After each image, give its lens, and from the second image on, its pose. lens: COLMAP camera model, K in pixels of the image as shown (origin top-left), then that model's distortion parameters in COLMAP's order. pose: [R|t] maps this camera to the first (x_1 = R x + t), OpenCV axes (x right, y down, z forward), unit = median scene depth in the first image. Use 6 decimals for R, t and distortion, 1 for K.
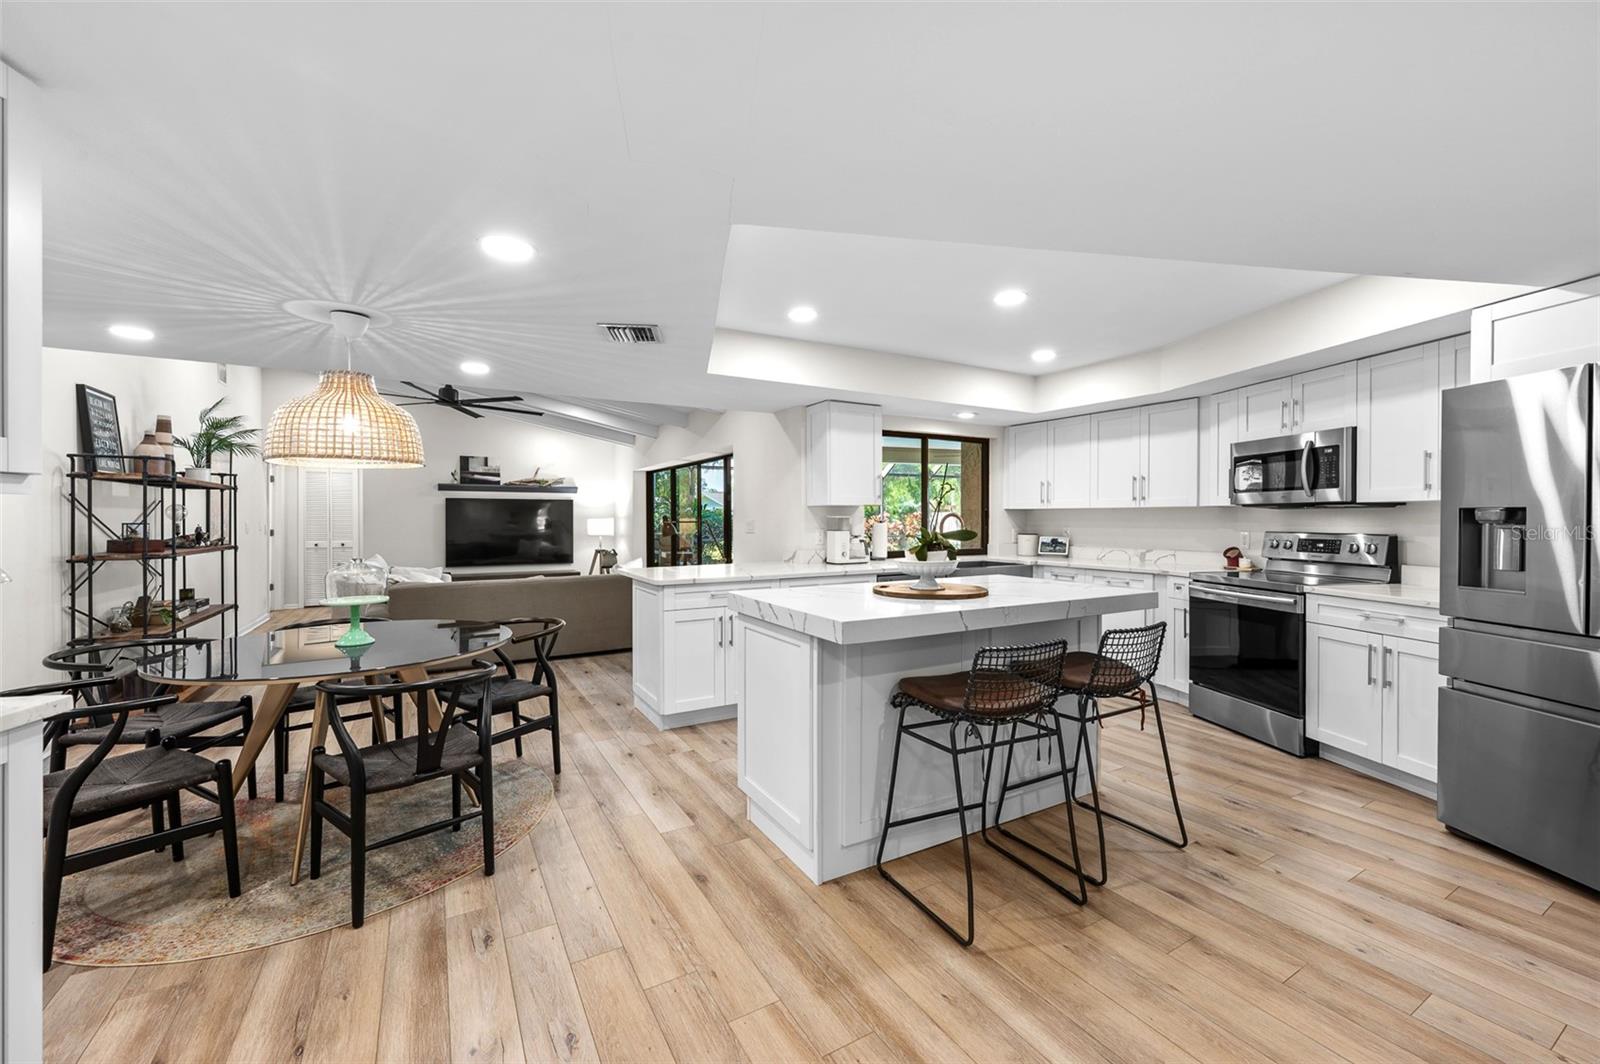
lens RADIAL K [[641.0, 0, 802.8], [0, 641.0, 517.9], [0, 0, 1]] dist [0.001698, 0.000131]
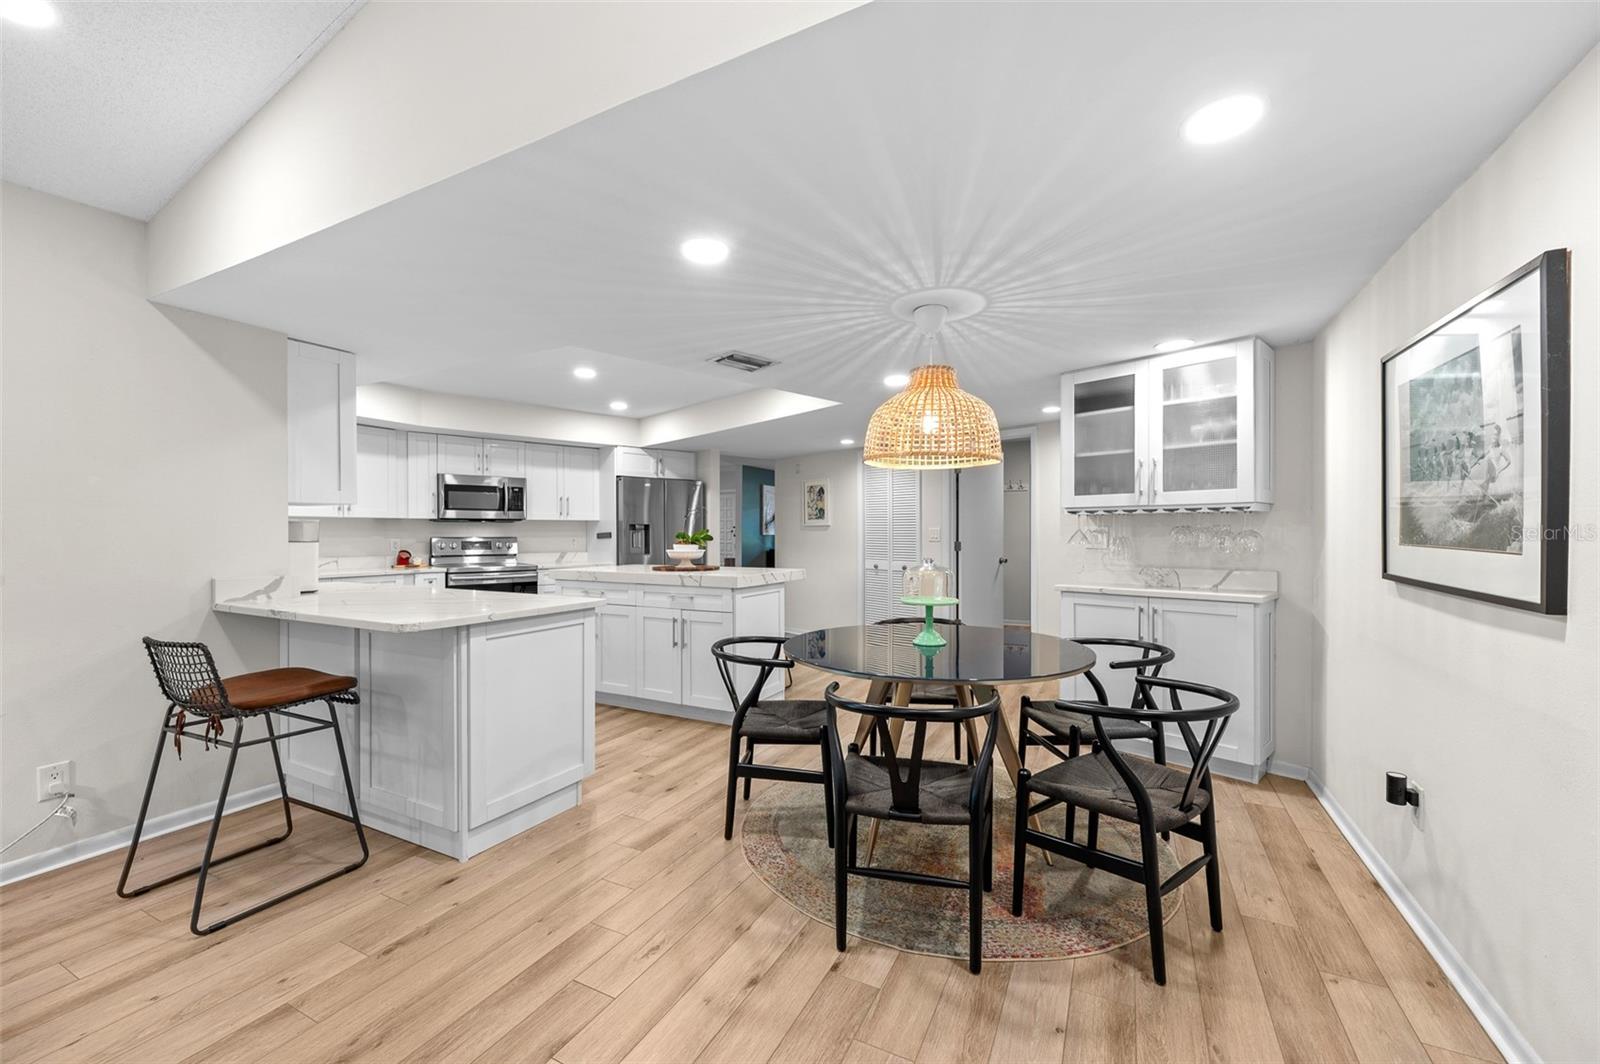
lens RADIAL K [[633.7, 0, 806.4], [0, 633.7, 534.7], [0, 0, 1]] dist [0.000904, 0.000027]
pose [[-0.550694, 0.000005, 0.834707, -0.875909], [0.002886, 0.999994, 0.001897, 0.014334], [-0.834702, 0.003453, -0.550691, 1.052490]]
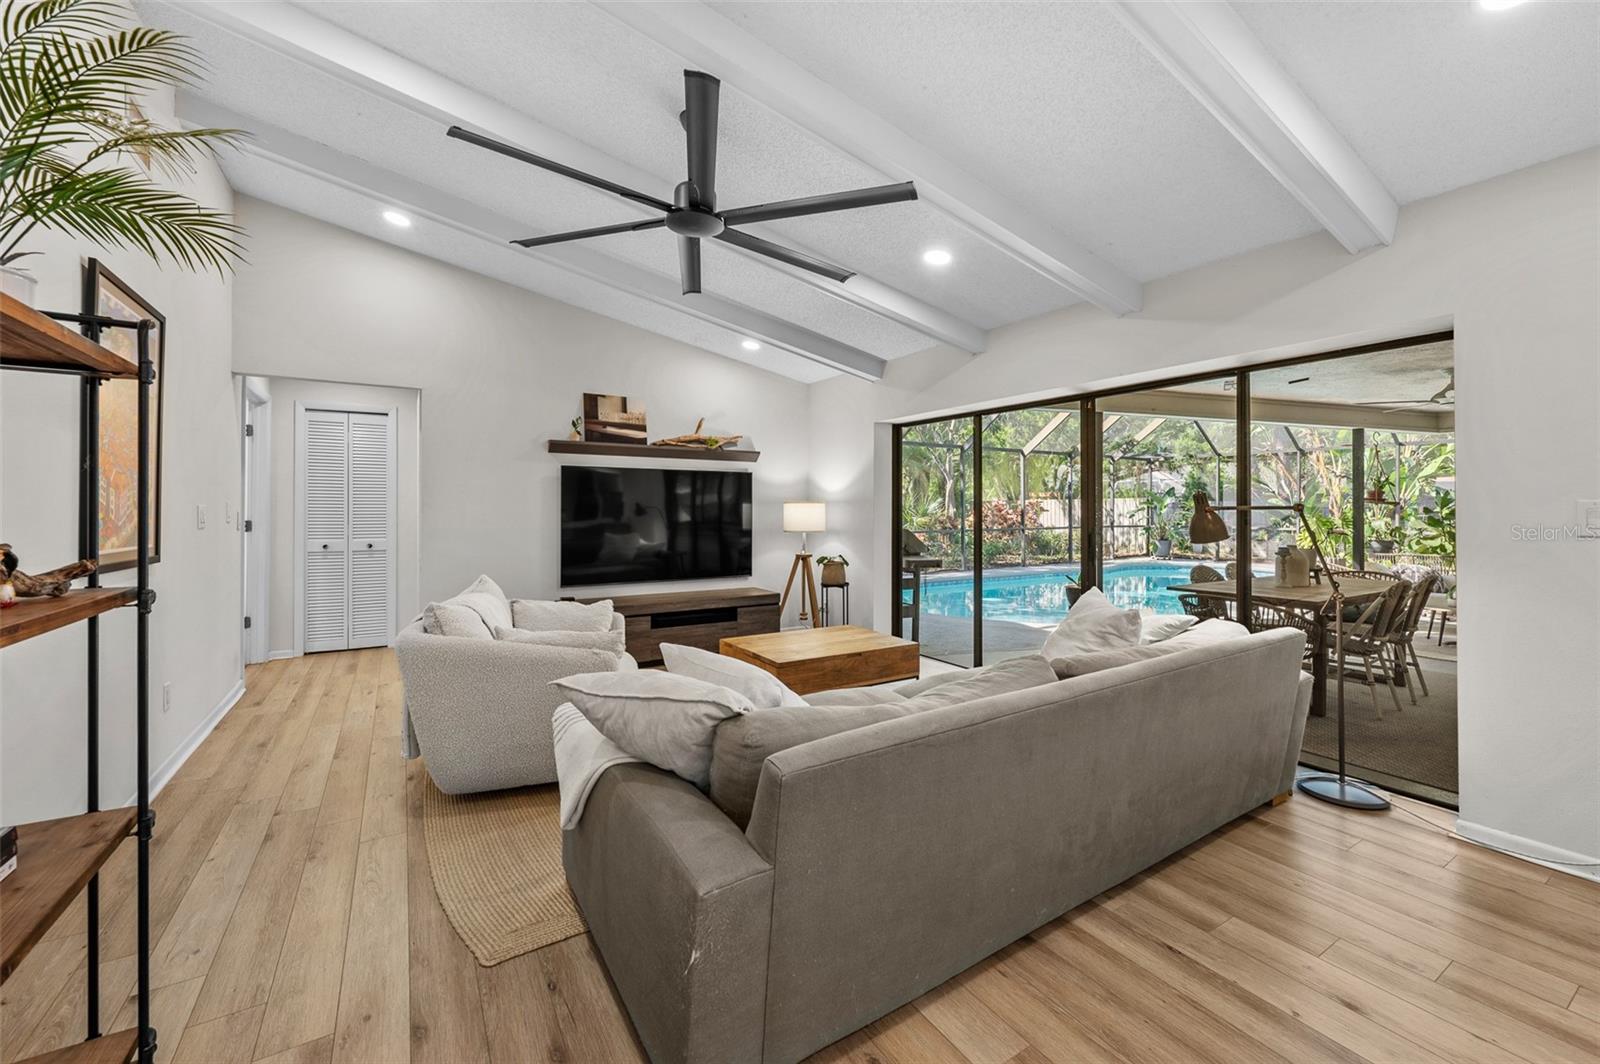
lens RADIAL K [[645.6, 0, 806.2], [0, 645.6, 499.8], [0, 0, 1]] dist [-0.002105, -0.000238]
pose [[0.999348, 0.003172, 0.035974, -0.748552], [-0.002854, 0.999956, -0.008886, 0.007966], [-0.036000, 0.008778, 0.999313, 0.871115]]
